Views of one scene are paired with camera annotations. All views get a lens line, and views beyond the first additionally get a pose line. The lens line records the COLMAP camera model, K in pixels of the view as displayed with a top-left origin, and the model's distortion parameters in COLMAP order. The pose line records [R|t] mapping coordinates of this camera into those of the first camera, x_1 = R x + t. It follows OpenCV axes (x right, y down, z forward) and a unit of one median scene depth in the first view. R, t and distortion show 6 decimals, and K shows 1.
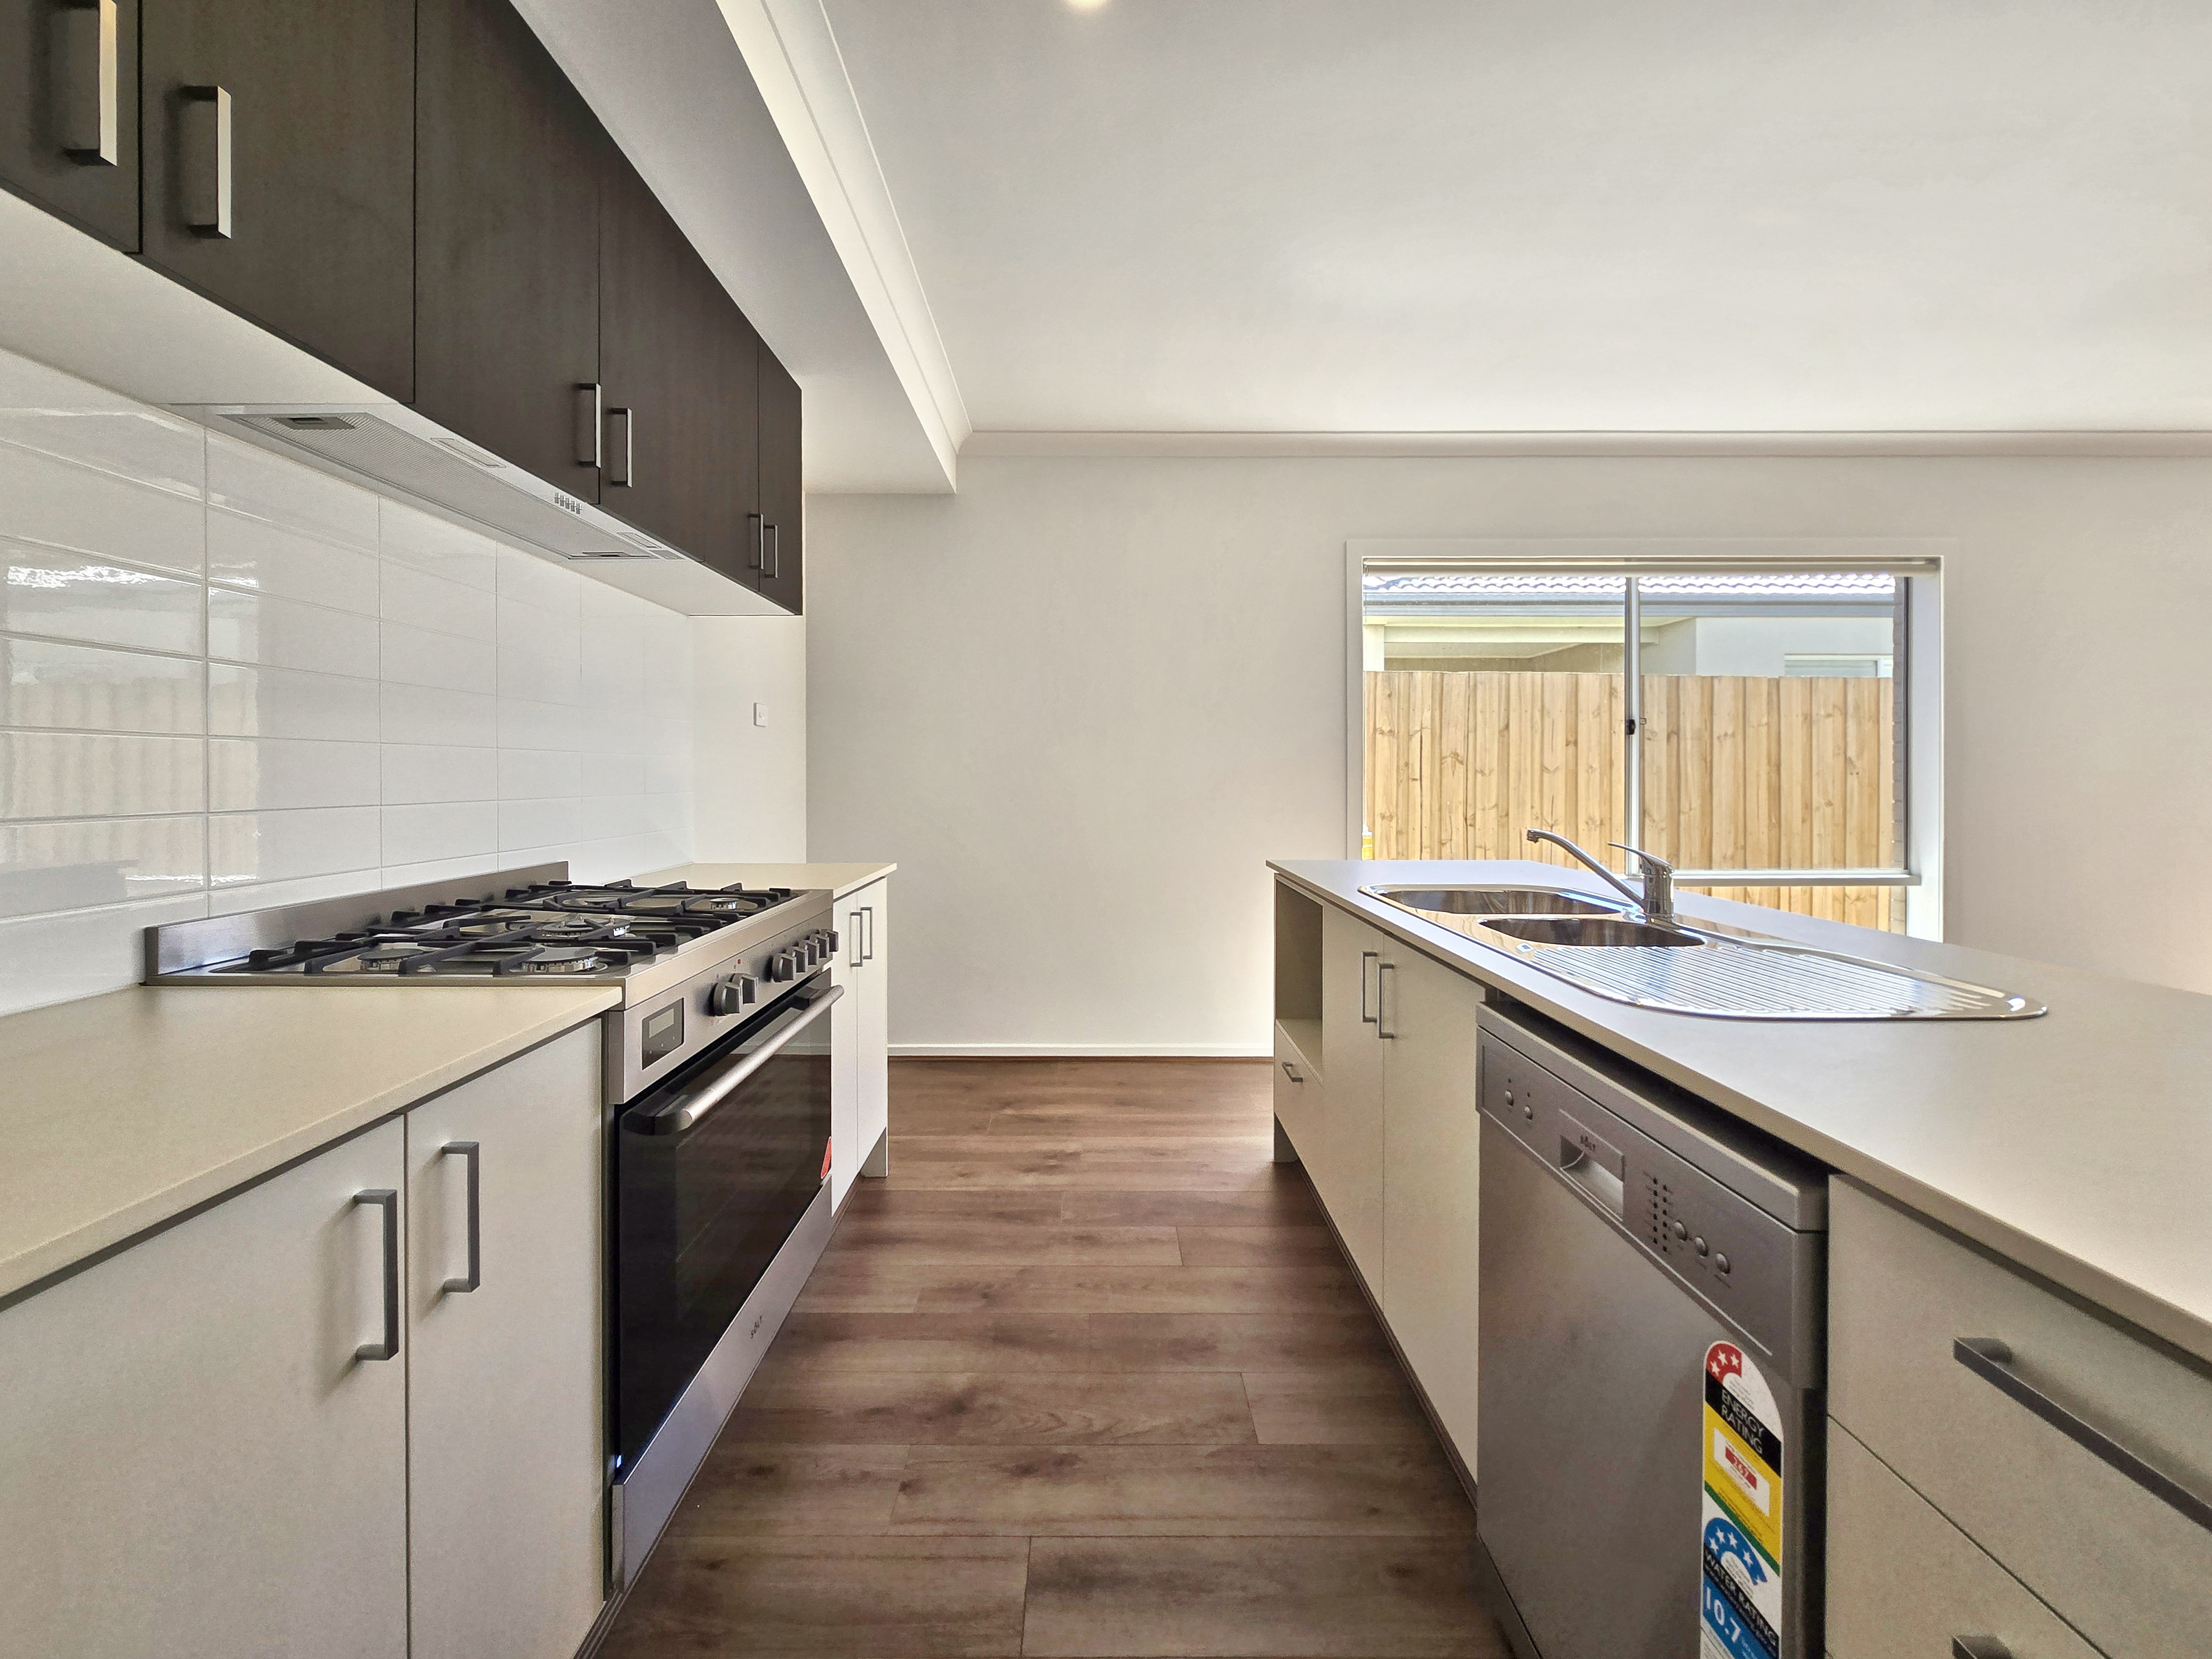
lens RADIAL K [[901.1, 0, 1103.2], [0, 901.1, 834.6], [0, 0, 1]] dist [-0.000497, 0.000299]
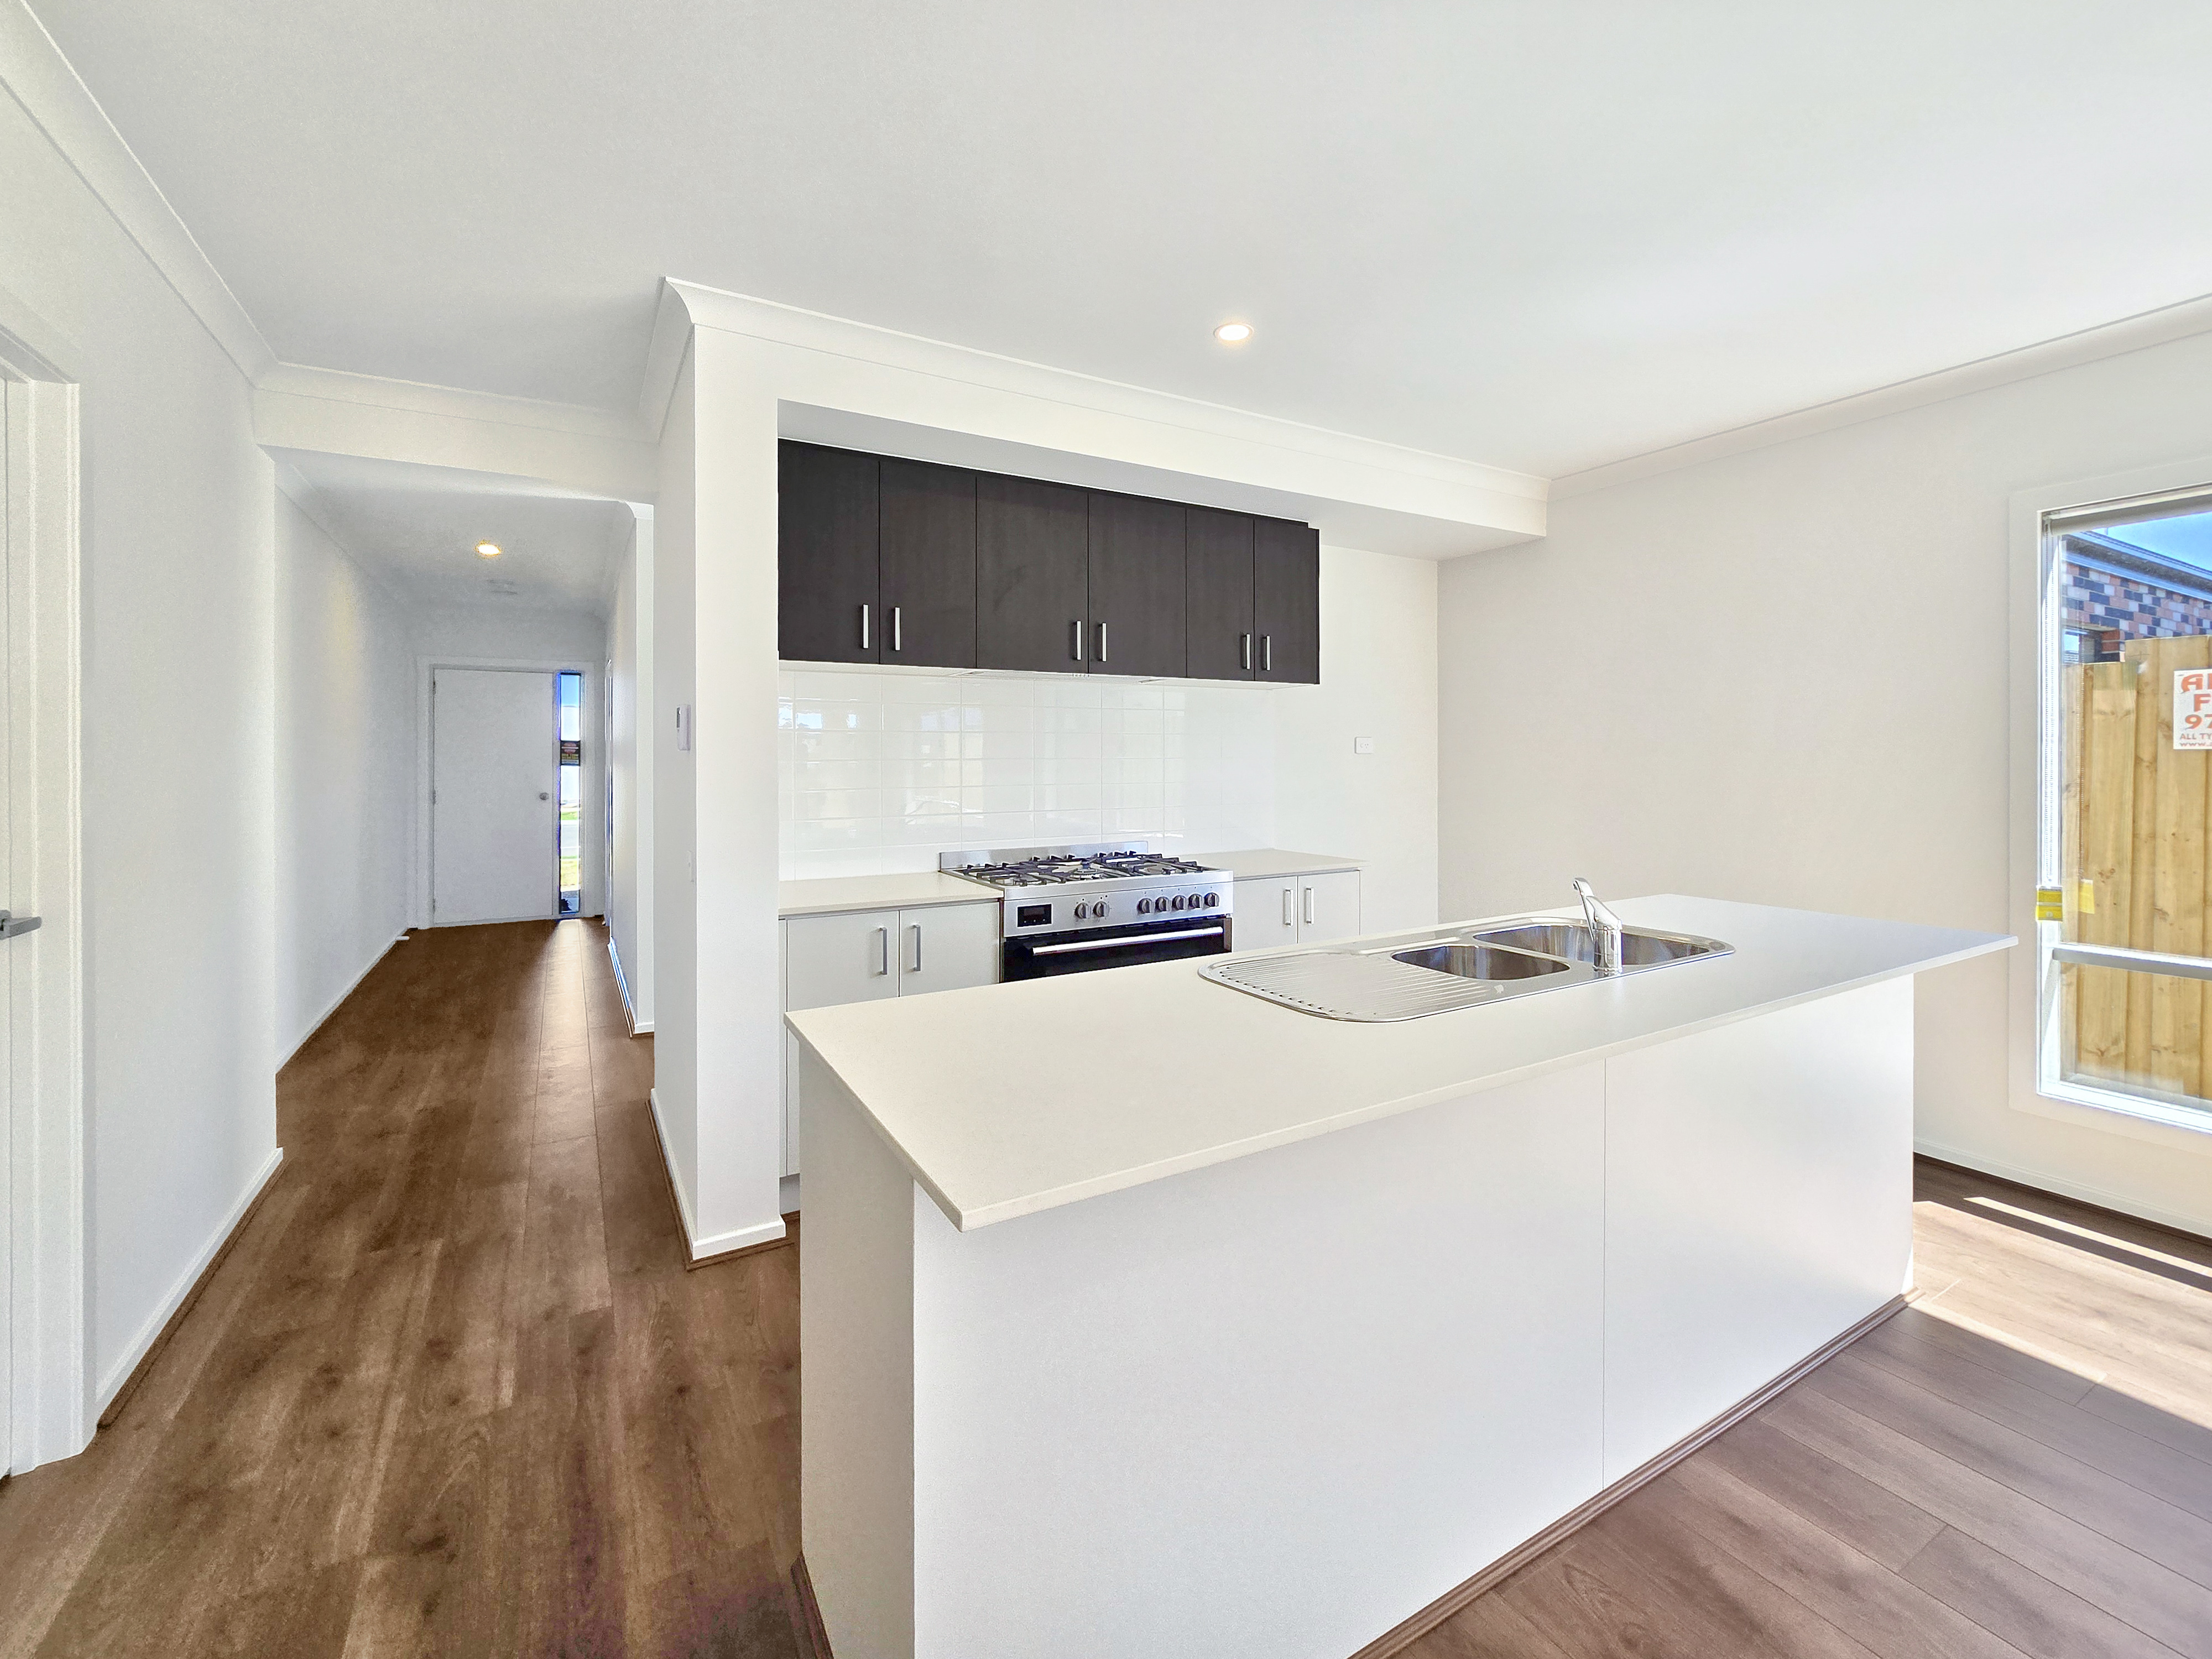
lens RADIAL K [[936.8, 0, 1106.0], [0, 936.8, 829.5], [0, 0, 1]] dist [-0.000457, 0.000054]
pose [[0.499561, 0.051165, -0.864766, 1.745079], [-0.062241, 0.997794, 0.023080, -0.067508], [0.864040, 0.042294, 0.501644, -0.047226]]
